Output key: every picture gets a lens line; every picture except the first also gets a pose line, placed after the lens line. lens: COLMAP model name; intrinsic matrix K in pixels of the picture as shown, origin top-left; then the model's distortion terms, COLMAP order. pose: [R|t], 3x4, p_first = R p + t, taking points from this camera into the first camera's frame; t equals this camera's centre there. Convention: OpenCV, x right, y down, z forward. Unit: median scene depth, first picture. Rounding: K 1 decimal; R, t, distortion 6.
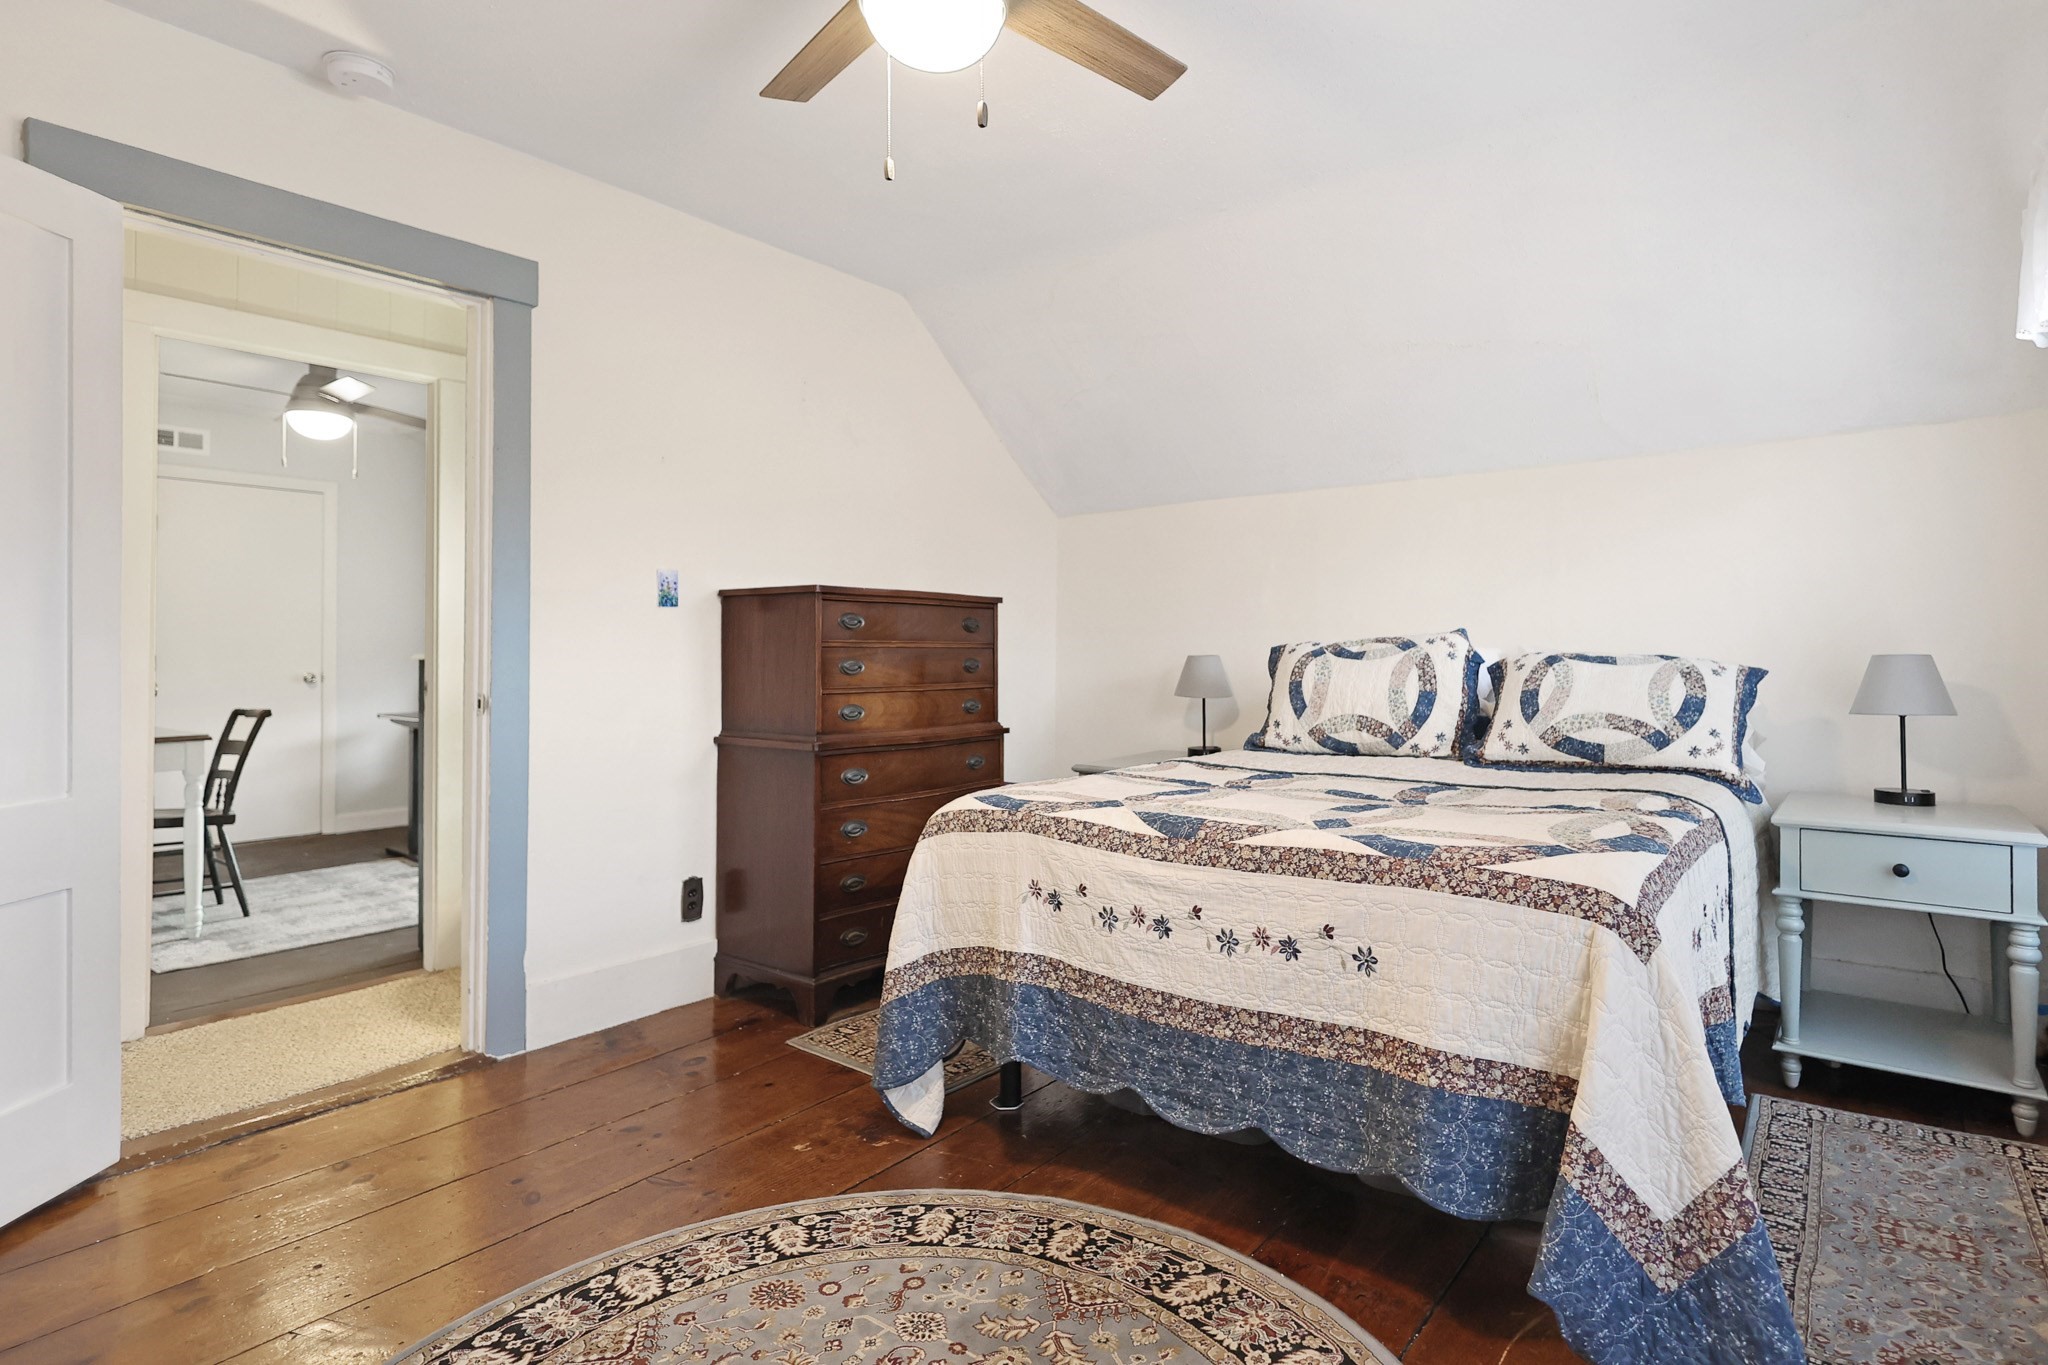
lens RADIAL K [[1005.4, 0, 1030.4], [0, 1005.4, 639.6], [0, 0, 1]] dist [-0.002426, -0.000366]
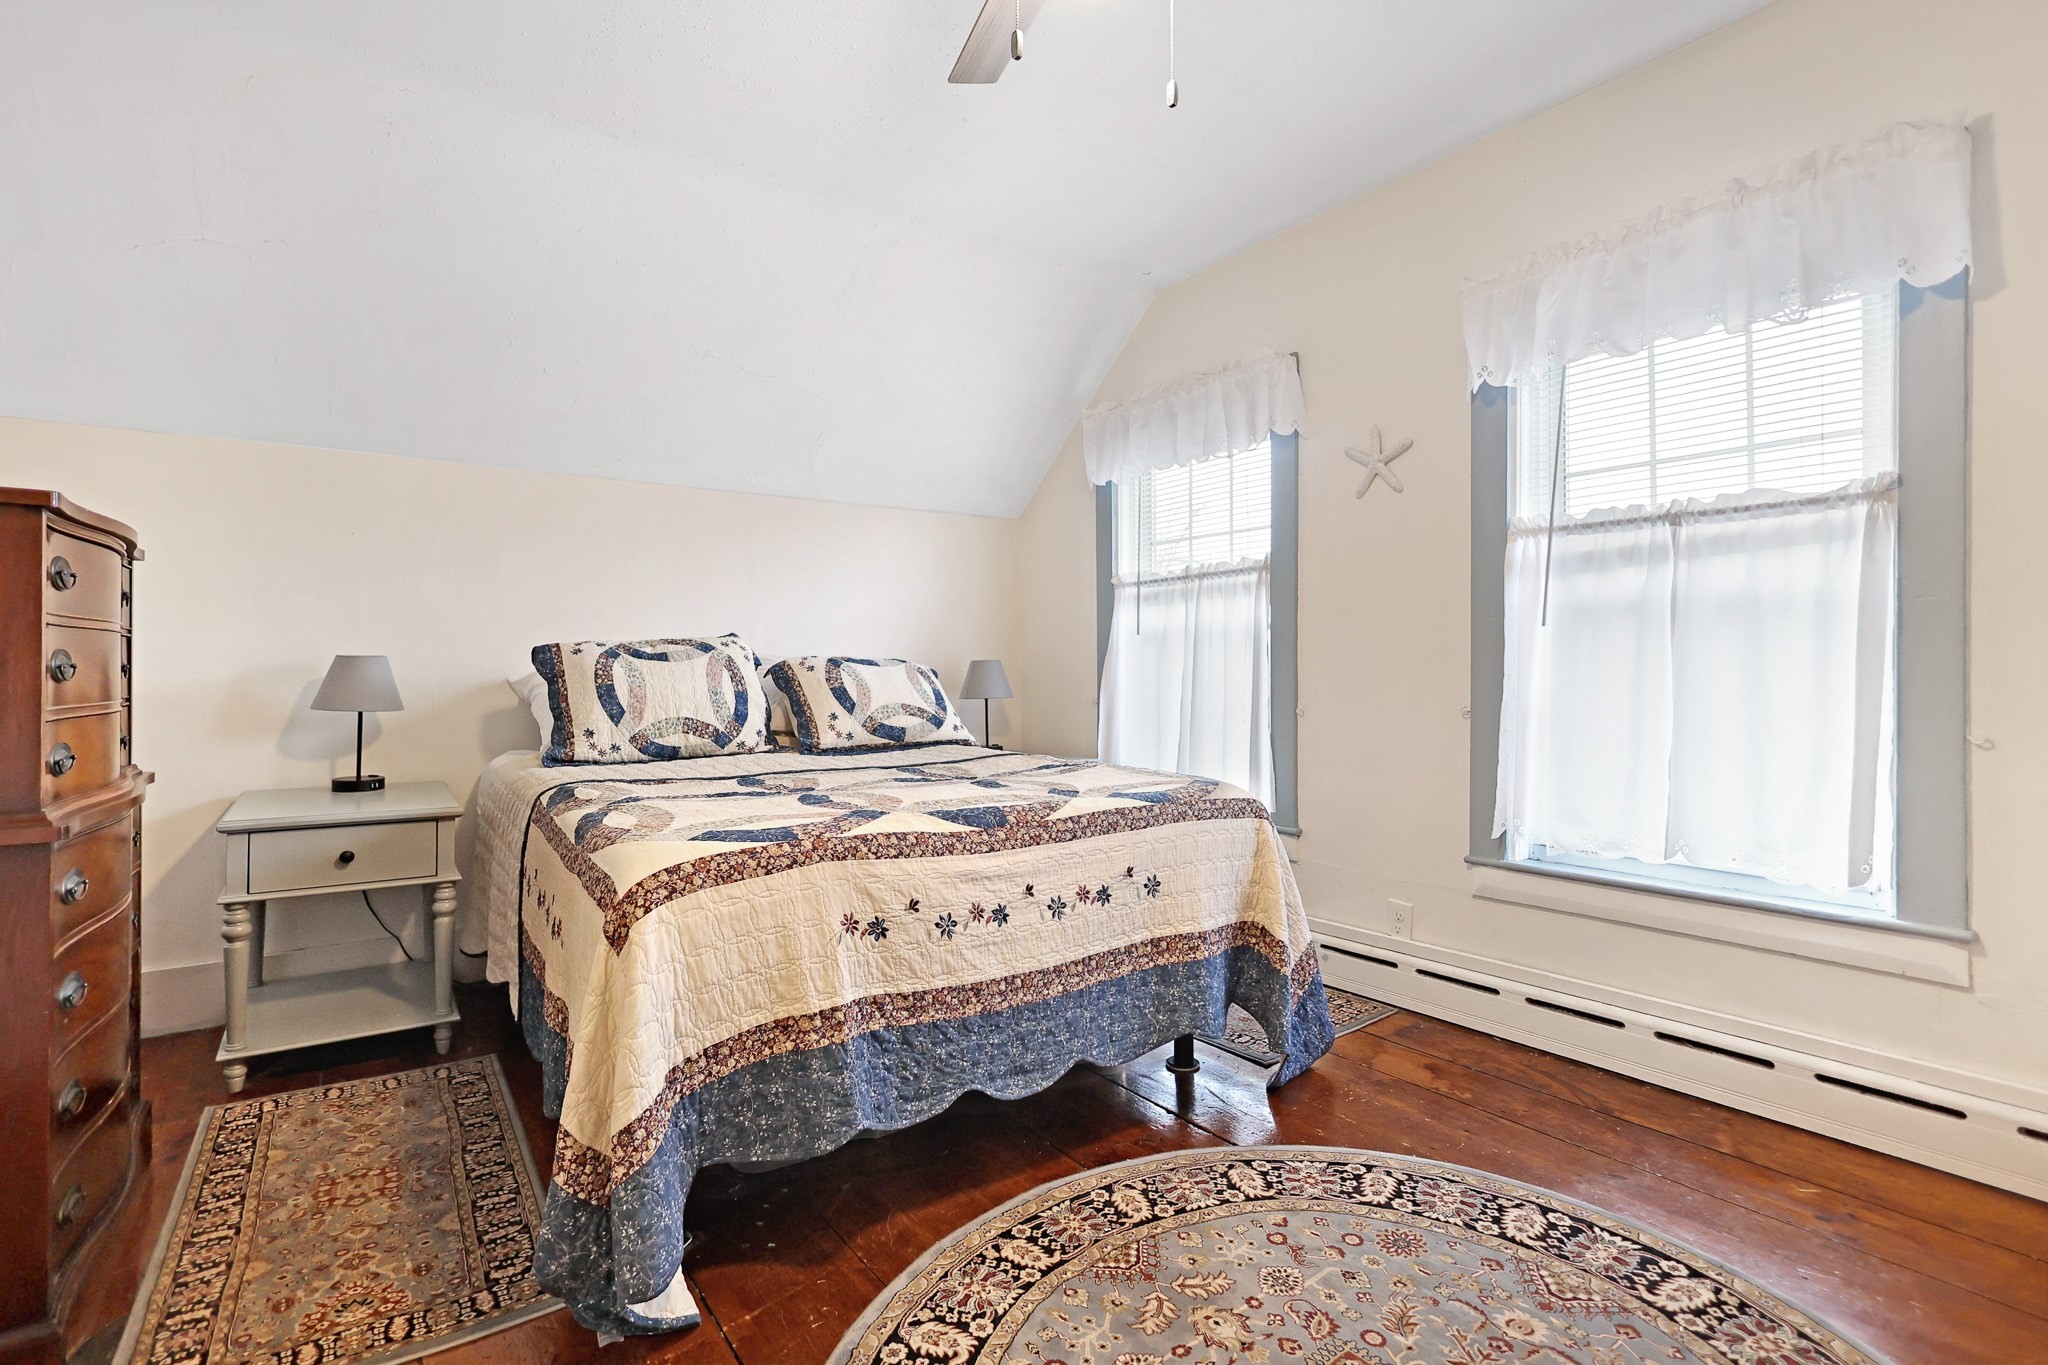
lens RADIAL K [[962.3, 0, 1021.5], [0, 962.3, 666.5], [0, 0, 1]] dist [-0.003749, -0.000364]
pose [[0.316369, 0.003869, 0.948628, -0.747149], [-0.017414, 0.999847, 0.001729, 0.029143], [-0.948477, -0.017066, 0.316388, 0.636360]]
